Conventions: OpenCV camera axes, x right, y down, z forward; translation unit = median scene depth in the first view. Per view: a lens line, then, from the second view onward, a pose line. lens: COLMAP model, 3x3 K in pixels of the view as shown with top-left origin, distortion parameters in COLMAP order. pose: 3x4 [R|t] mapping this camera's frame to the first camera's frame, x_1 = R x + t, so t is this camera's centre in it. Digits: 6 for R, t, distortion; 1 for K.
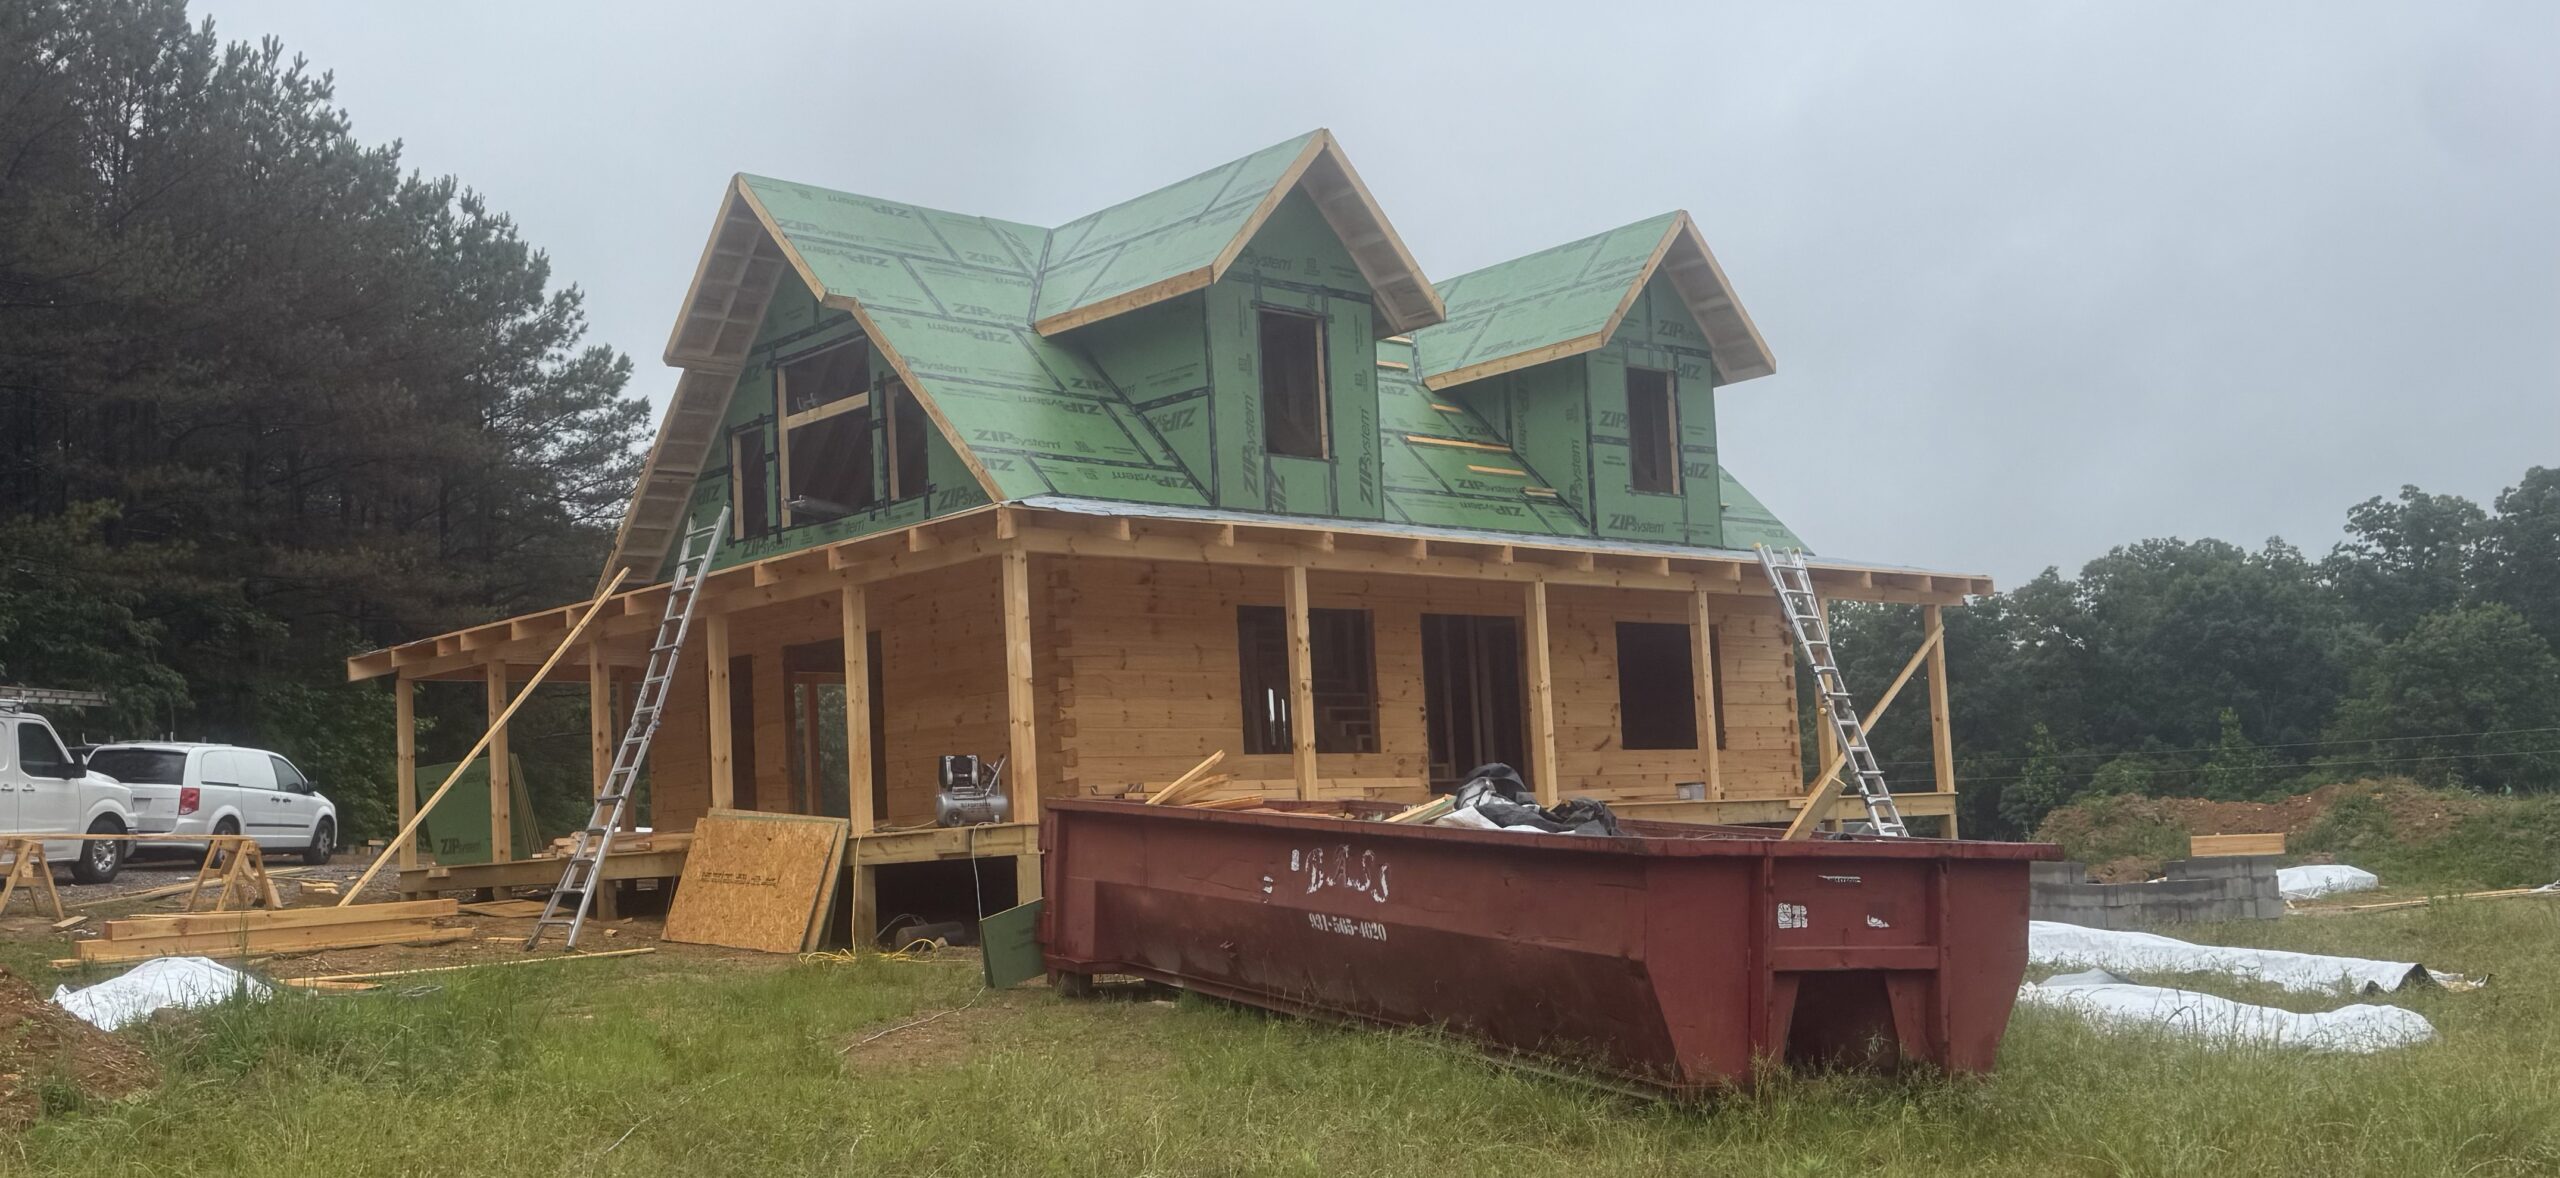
lens RADIAL K [[2965.8, 0, 1280.0], [0, 2965.8, 589.0], [0, 0, 1]] dist [0.093719, 0.001158]
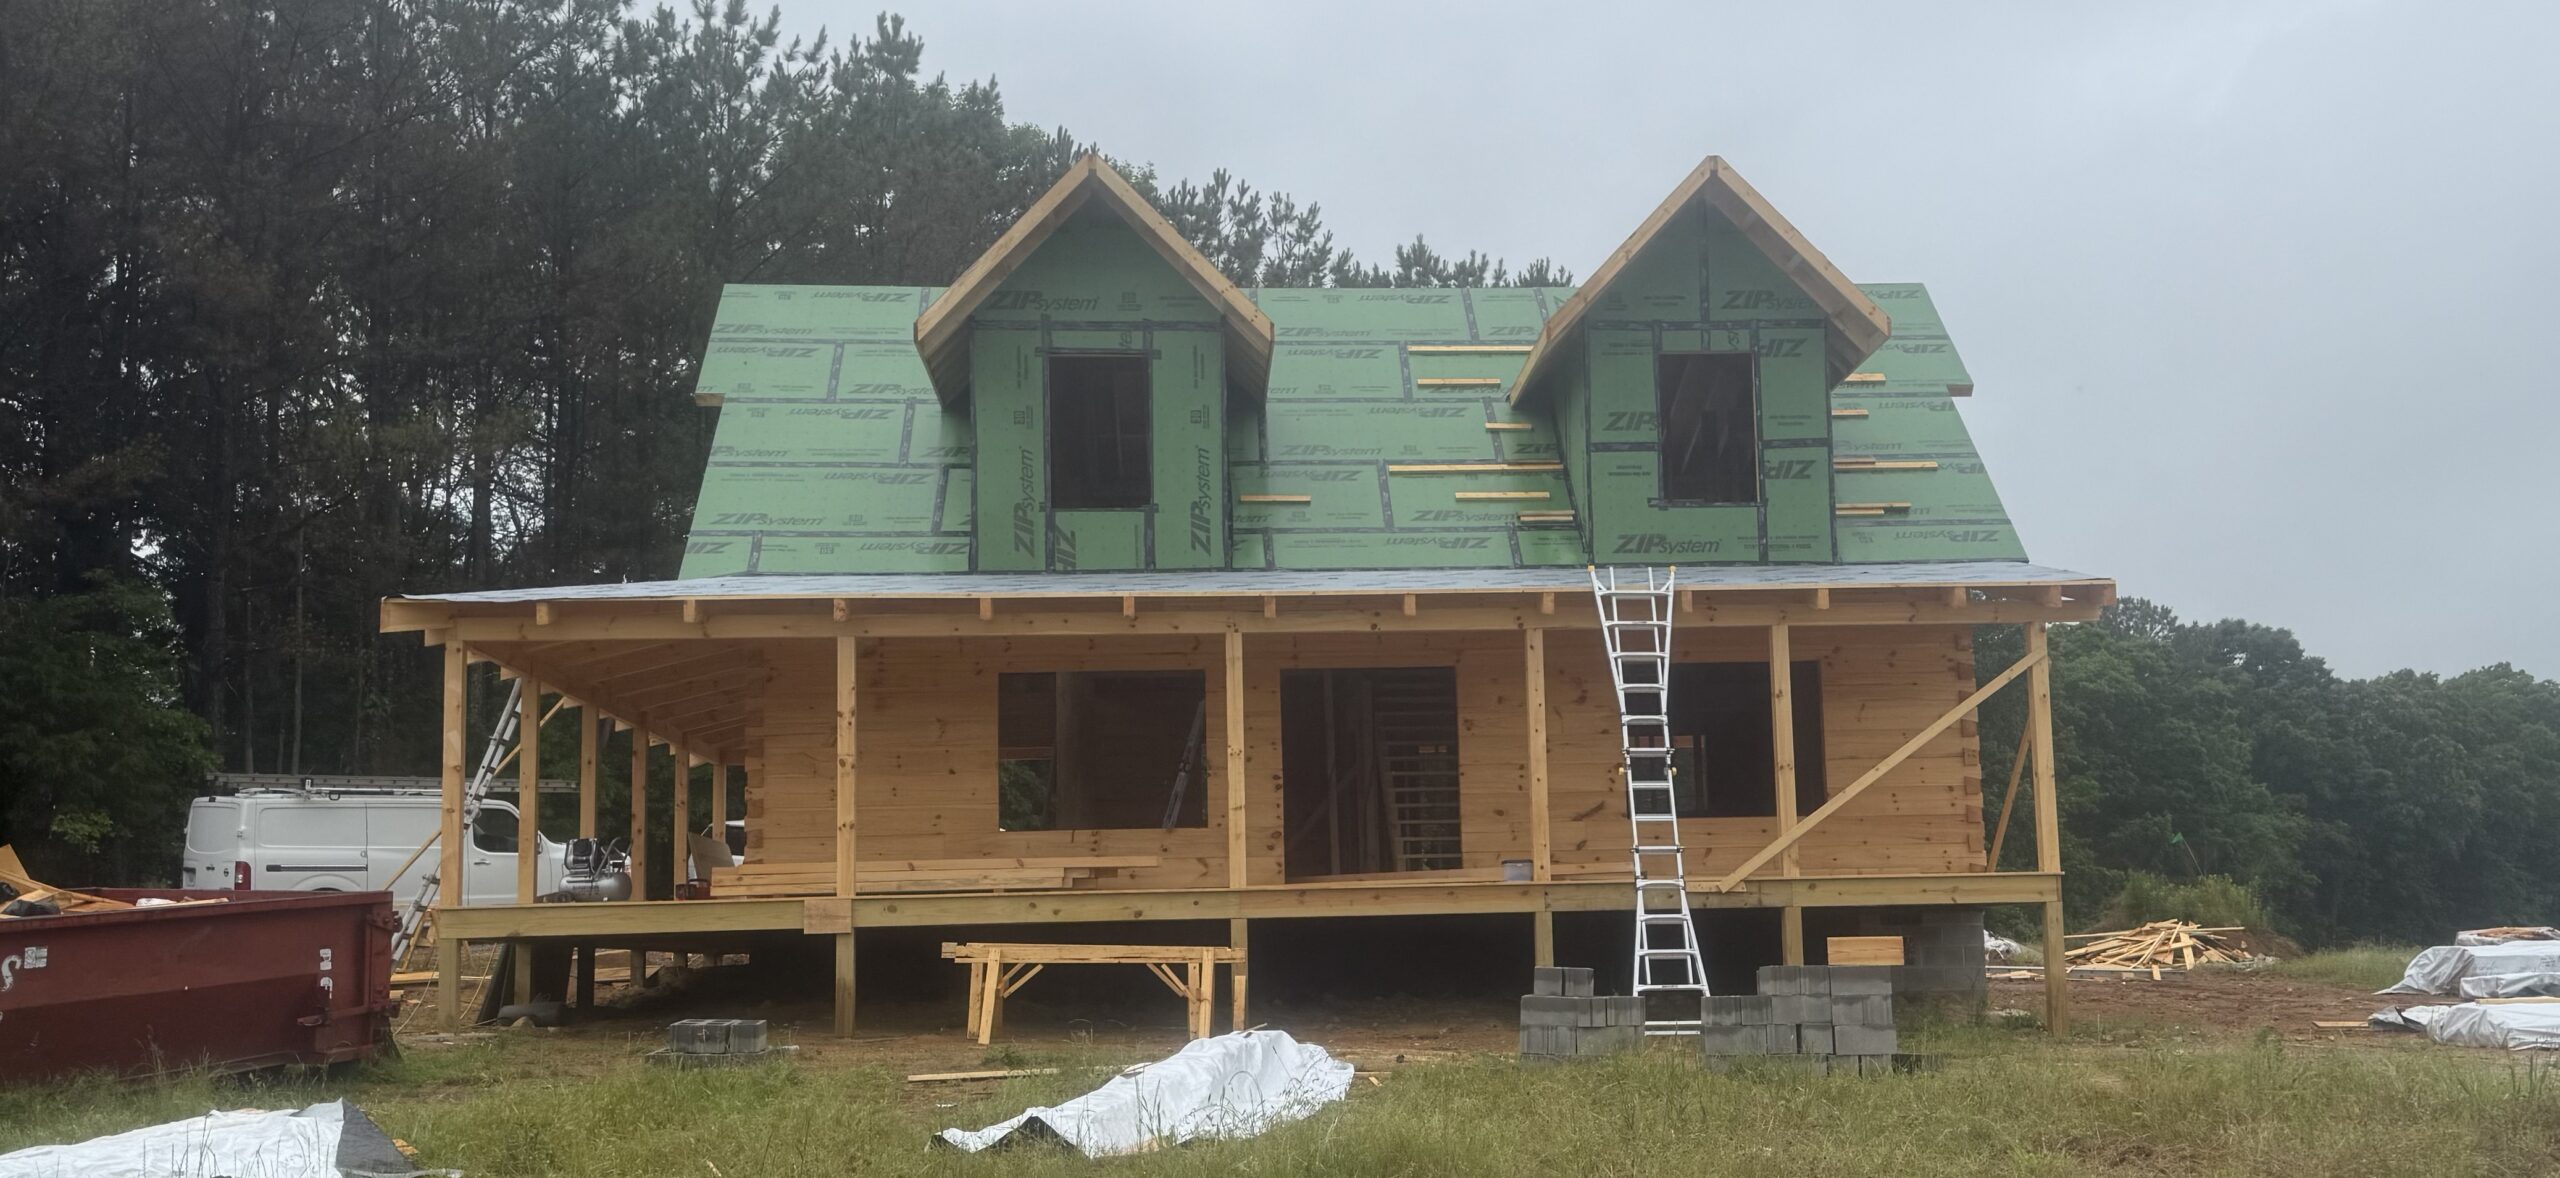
lens RADIAL K [[2965.8, 0, 1280.0], [0, 2965.8, 589.0], [0, 0, 1]] dist [0.093719, 0.001158]
pose [[0.716081, -0.061414, -0.695310, 0.671668], [0.049663, 0.998080, -0.037010, 0.017197], [0.696248, -0.008029, 0.717757, 0.363408]]
